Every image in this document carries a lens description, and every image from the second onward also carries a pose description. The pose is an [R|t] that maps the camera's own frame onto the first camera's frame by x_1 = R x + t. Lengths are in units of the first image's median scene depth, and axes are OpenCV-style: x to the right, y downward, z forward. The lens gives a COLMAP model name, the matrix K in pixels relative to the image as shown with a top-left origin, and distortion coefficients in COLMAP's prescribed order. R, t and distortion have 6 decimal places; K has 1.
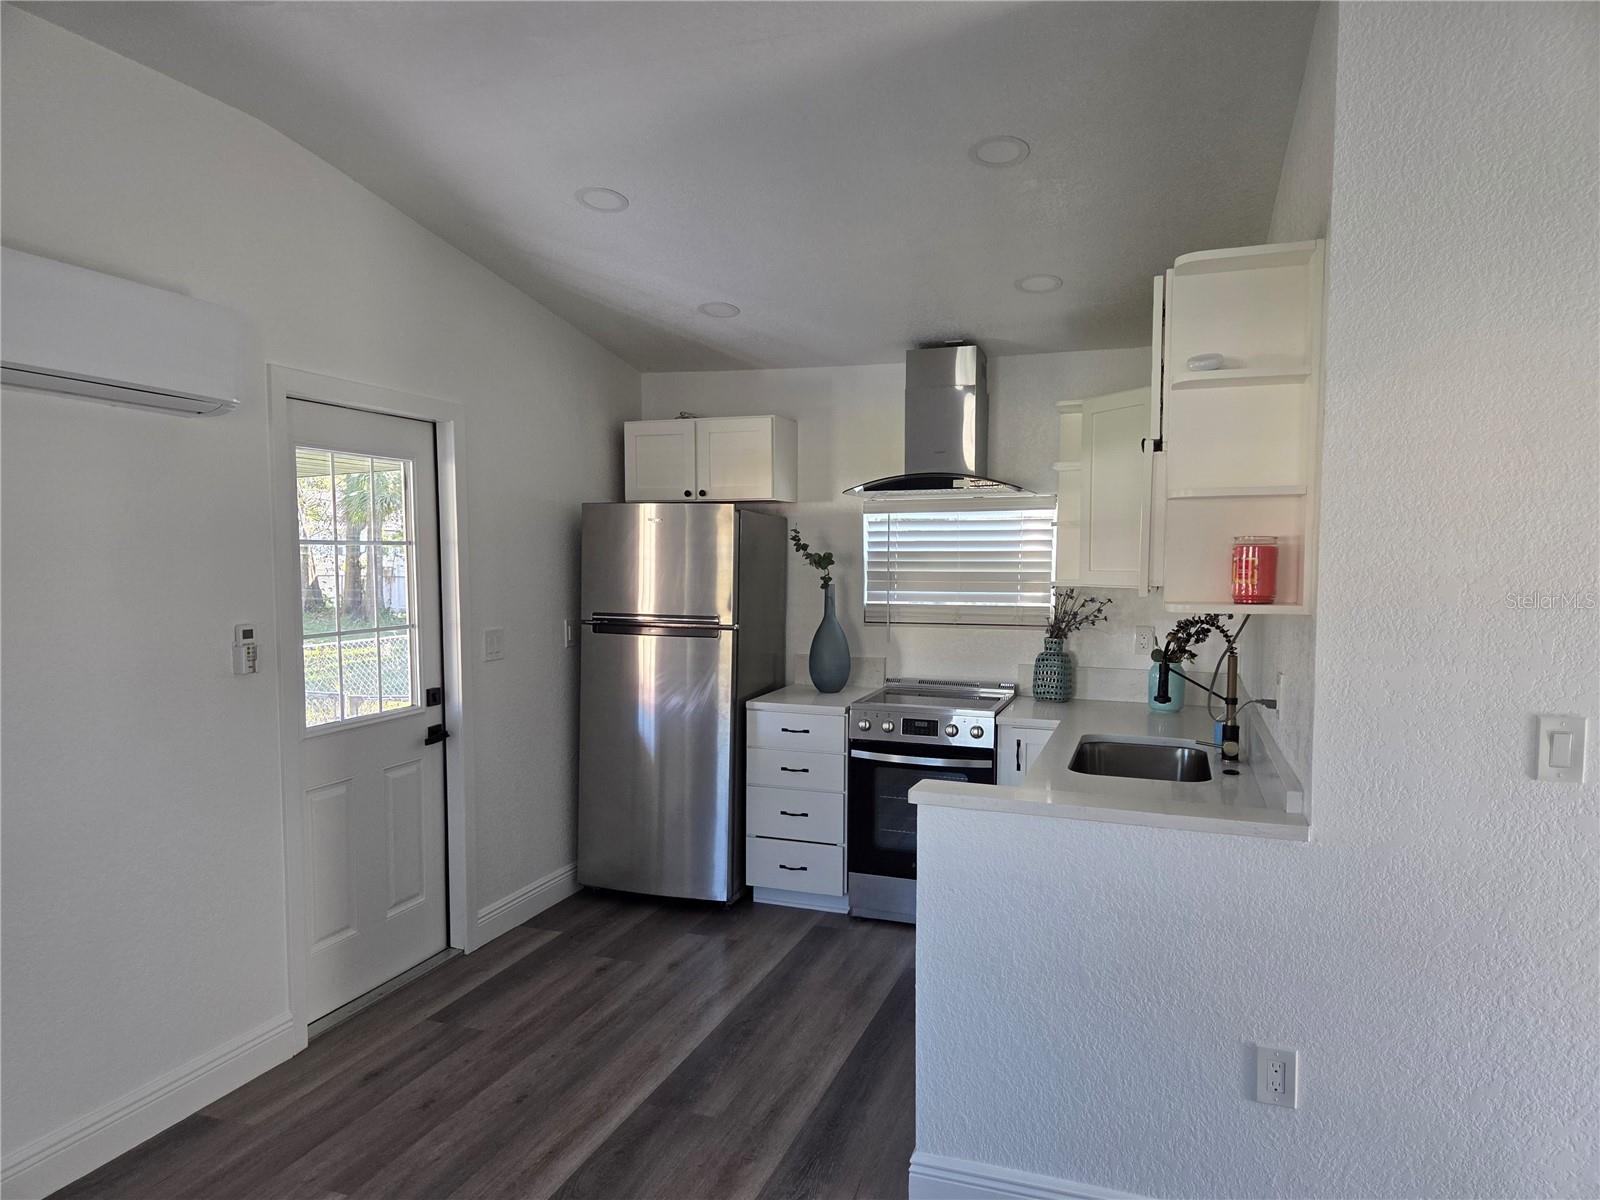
lens RADIAL K [[1074.8, 0, 793.7], [0, 1074.8, 605.3], [0, 0, 1]] dist [0.046580, -0.028621]
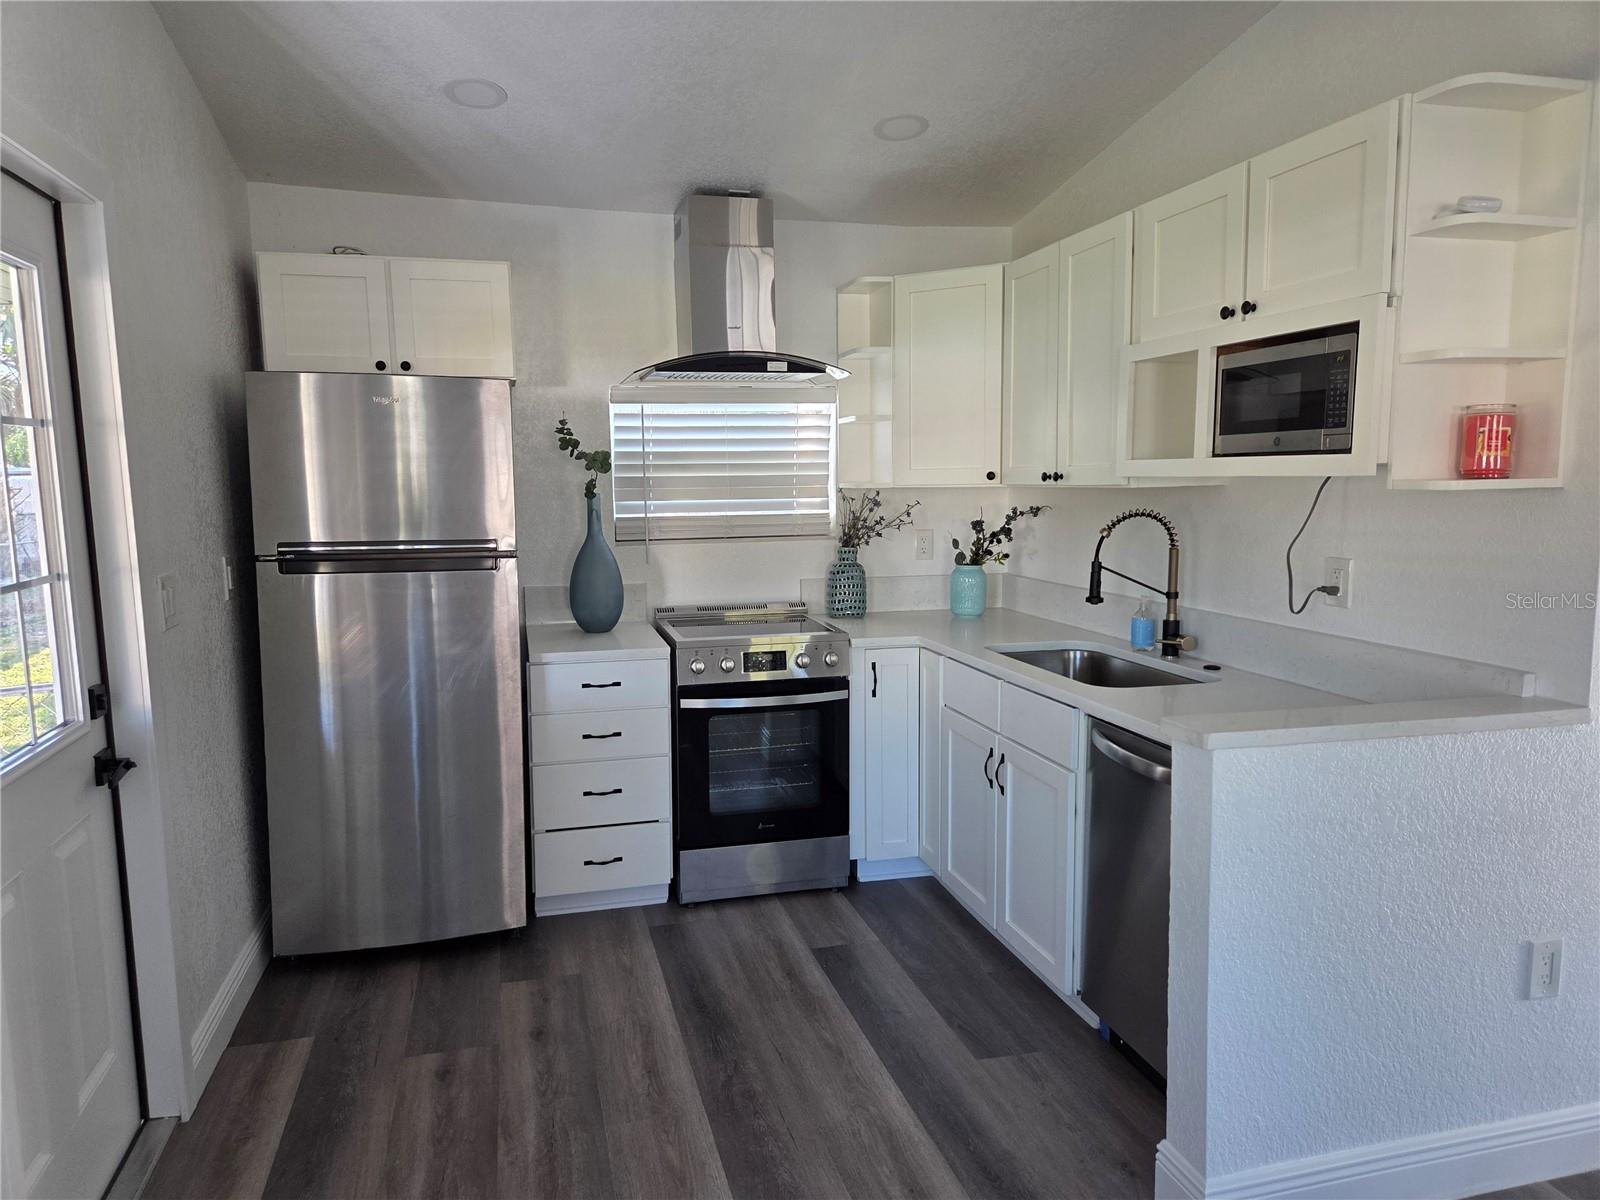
lens RADIAL K [[1074.8, 0, 798.4], [0, 1074.8, 595.2], [0, 0, 1]] dist [0.046580, -0.028621]
pose [[0.822676, -0.074515, 0.563606, -0.311158], [0.040297, 0.996523, 0.072932, 0.003313], [-0.567080, -0.037288, 0.822818, 0.297662]]
